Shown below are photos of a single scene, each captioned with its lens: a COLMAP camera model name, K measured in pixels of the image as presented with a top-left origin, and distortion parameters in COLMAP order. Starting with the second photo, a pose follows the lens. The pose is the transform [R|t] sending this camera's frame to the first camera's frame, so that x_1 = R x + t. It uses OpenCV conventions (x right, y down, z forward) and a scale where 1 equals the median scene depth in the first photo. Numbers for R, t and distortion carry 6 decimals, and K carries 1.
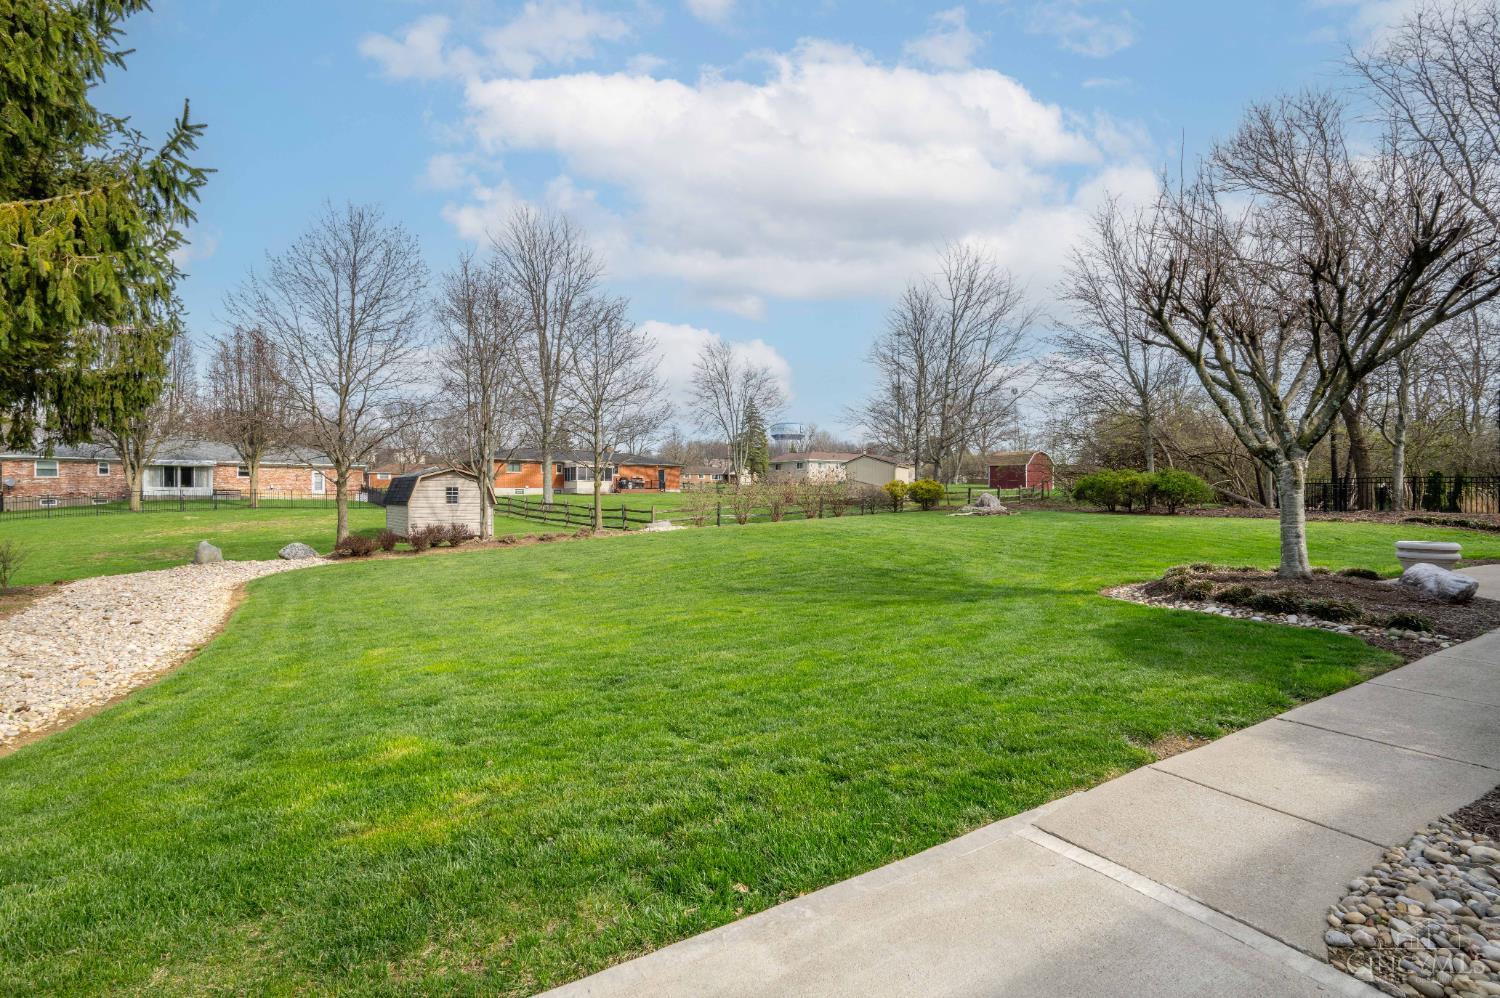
lens RADIAL K [[680.7, 0, 748.3], [0, 680.7, 499.8], [0, 0, 1]] dist [0.001347, 0.000109]
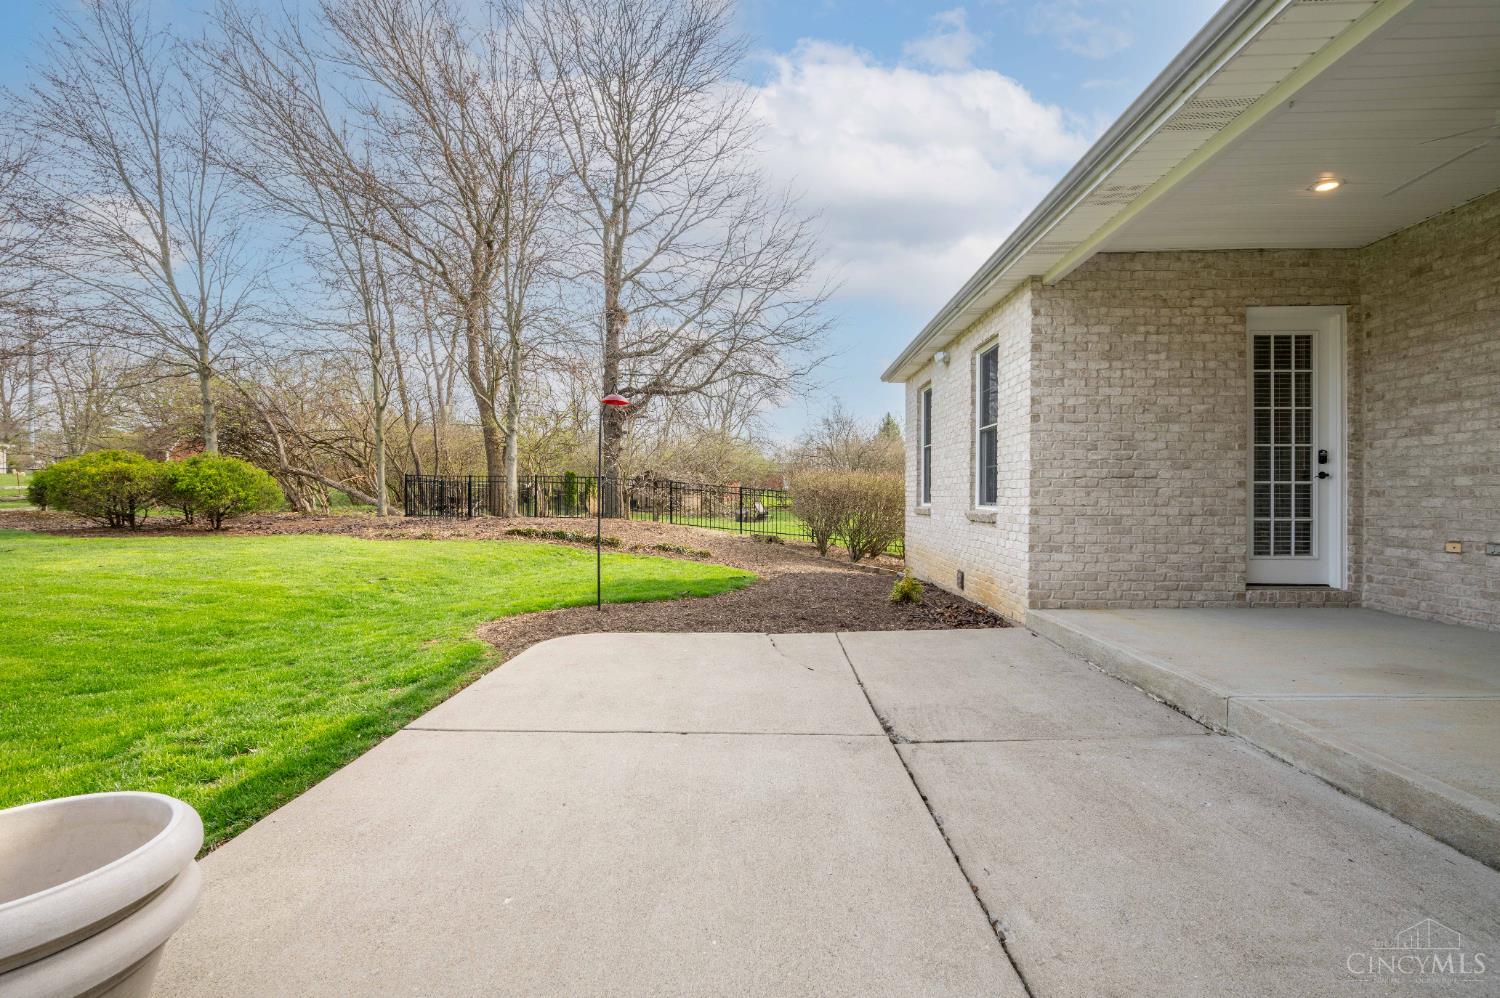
lens RADIAL K [[680.7, 0, 749.4], [0, 680.7, 497.7], [0, 0, 1]] dist [0.001347, 0.000109]
pose [[0.530947, -0.004394, 0.847394, 0.375143], [0.002956, 0.999990, 0.003333, -0.007372], [-0.847400, 0.000735, 0.530955, 0.300632]]
